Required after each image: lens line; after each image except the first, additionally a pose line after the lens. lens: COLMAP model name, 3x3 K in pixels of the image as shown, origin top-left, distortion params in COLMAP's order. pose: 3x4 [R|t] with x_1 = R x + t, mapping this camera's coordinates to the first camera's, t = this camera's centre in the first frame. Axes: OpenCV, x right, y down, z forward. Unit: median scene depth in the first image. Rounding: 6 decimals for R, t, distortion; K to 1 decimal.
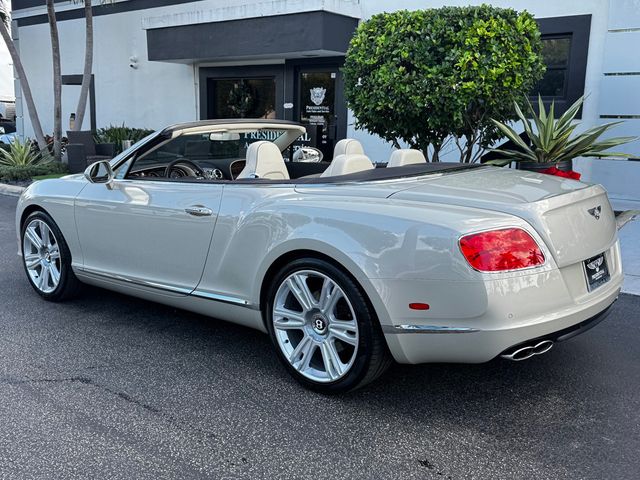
lens RADIAL K [[624.0, 0, 320.0], [0, 624.0, 240.0], [0, 0, 1]] dist [0.166931, -0.346234]
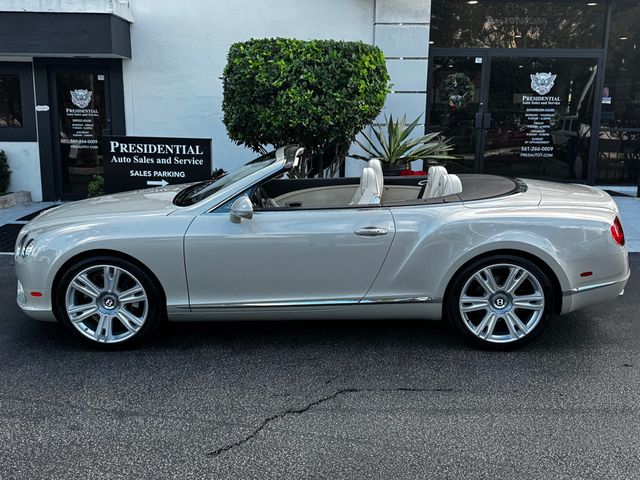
lens RADIAL K [[624.0, 0, 320.0], [0, 624.0, 240.0], [0, 0, 1]] dist [0.166931, -0.346234]
pose [[0.783163, -0.131489, 0.607755, -0.801203], [0.117191, 0.991083, 0.063408, -0.094970], [-0.610673, 0.021564, 0.791589, 0.098184]]
